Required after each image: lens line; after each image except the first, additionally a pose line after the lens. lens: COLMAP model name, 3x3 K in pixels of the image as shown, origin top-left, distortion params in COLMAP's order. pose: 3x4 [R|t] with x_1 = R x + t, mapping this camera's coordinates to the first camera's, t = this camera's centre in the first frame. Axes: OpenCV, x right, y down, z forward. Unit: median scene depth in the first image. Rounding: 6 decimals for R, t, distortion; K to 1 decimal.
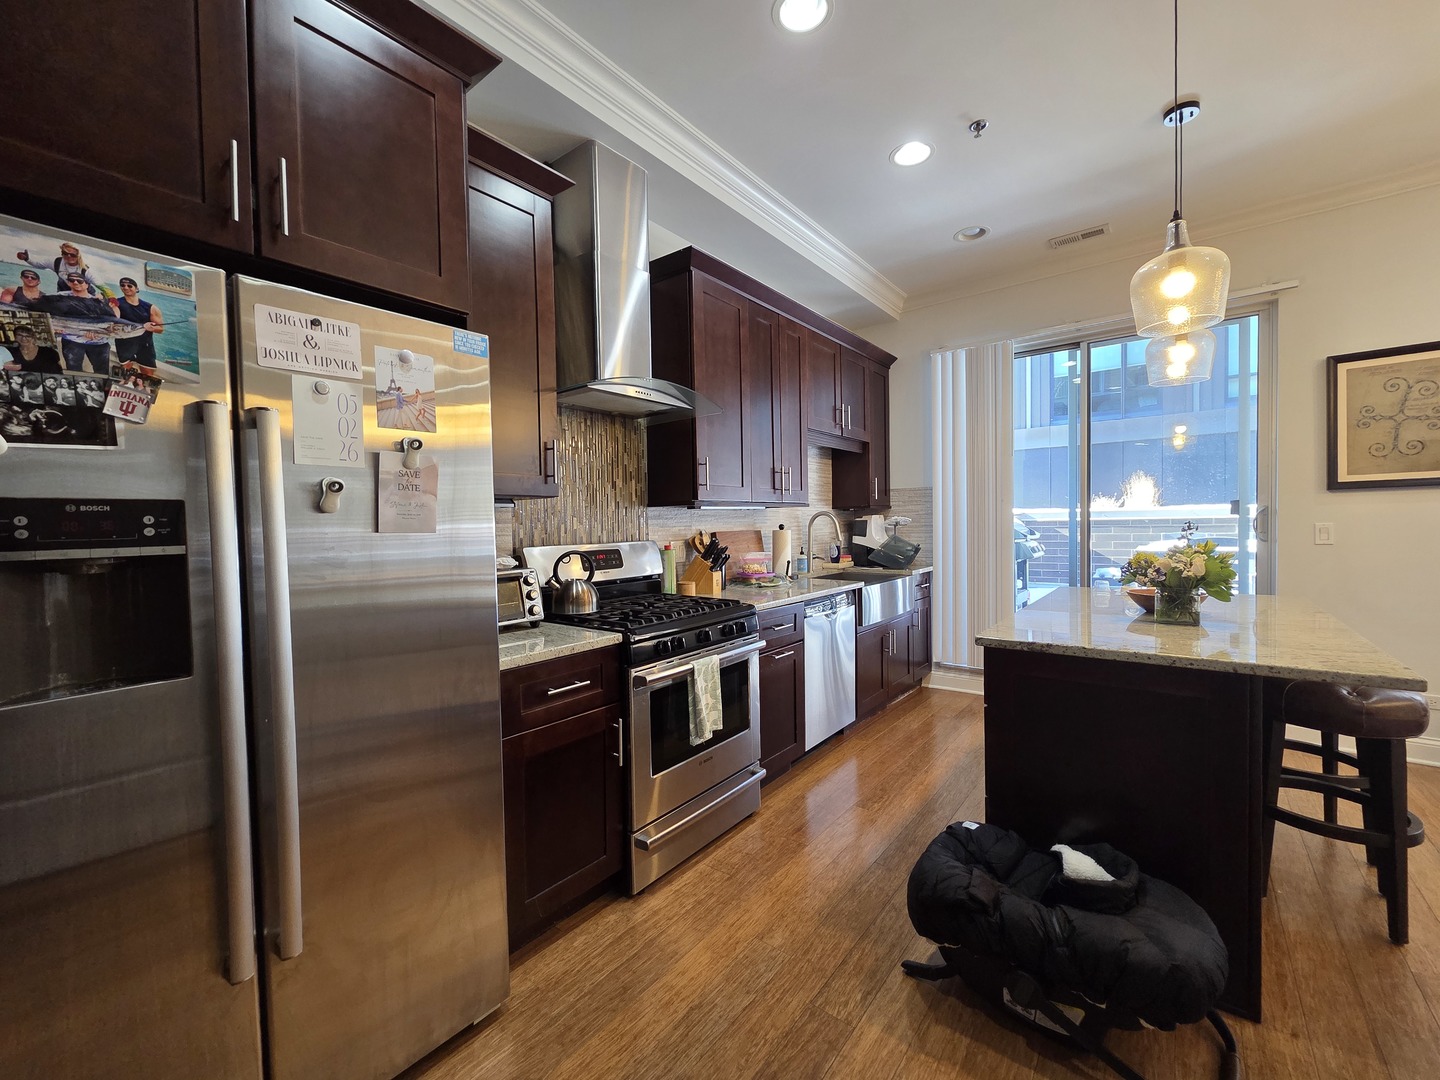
lens RADIAL K [[591.1, 0, 719.8], [0, 591.1, 536.8], [0, 0, 1]] dist [0.000662, 0.000190]
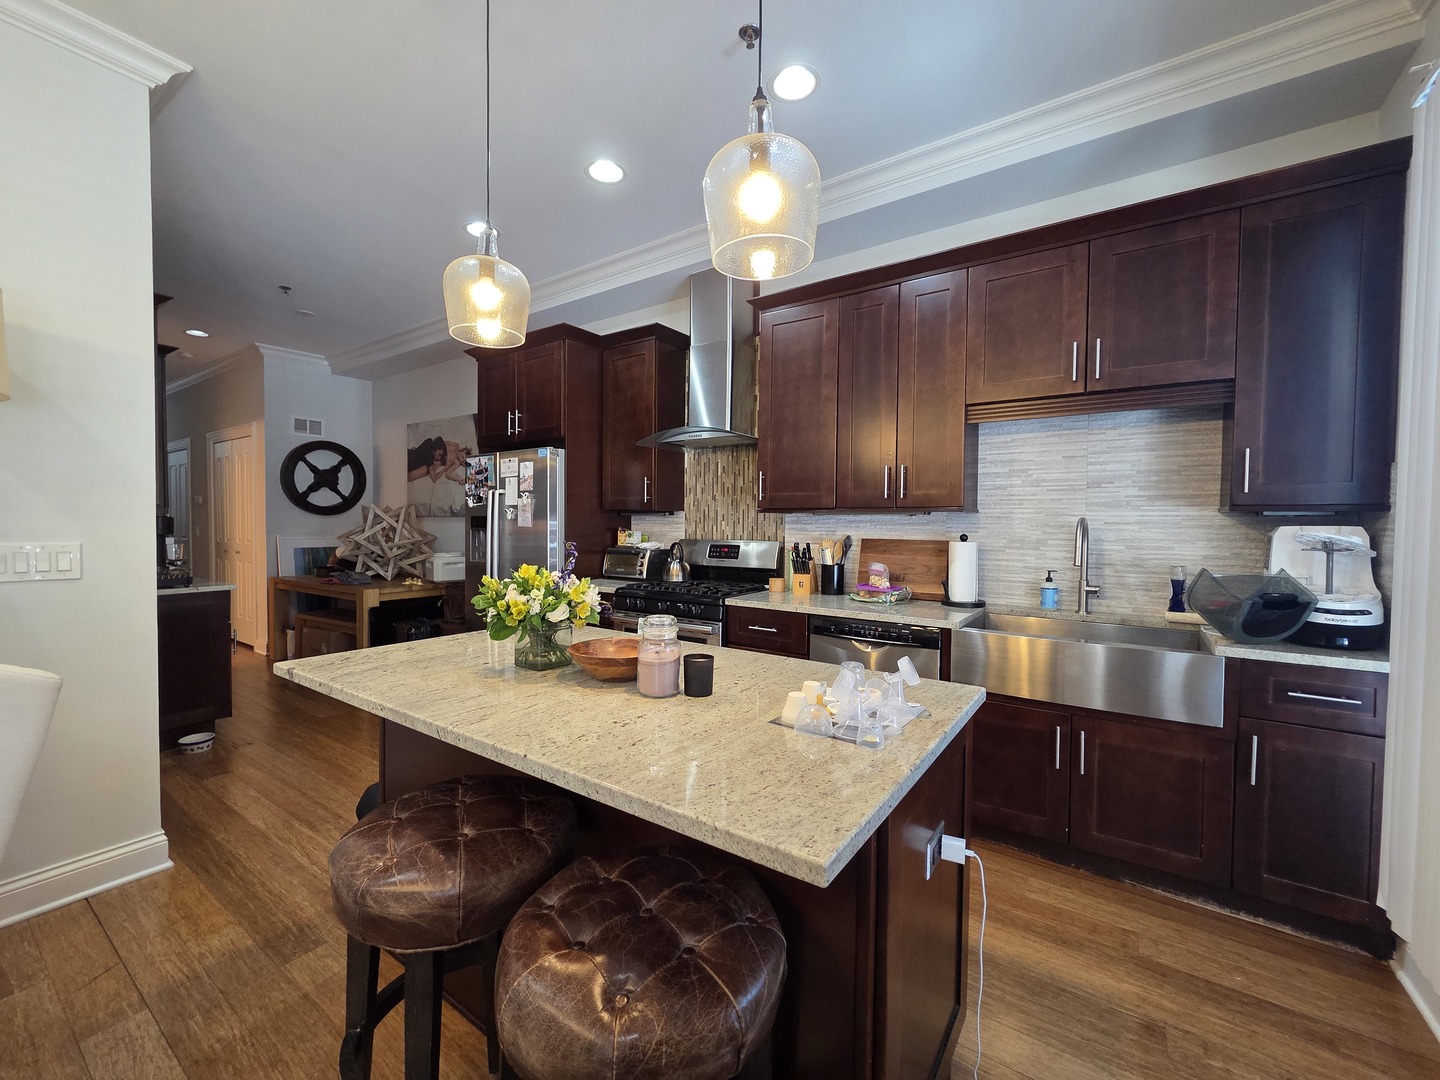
lens RADIAL K [[591.1, 0, 715.8], [0, 591.1, 537.9], [0, 0, 1]] dist [0.000662, 0.000190]
pose [[0.051969, 0.043709, -0.997692, 2.663108], [-0.035669, 0.998485, 0.041886, -0.115925], [0.998011, 0.033410, 0.053450, 1.991916]]
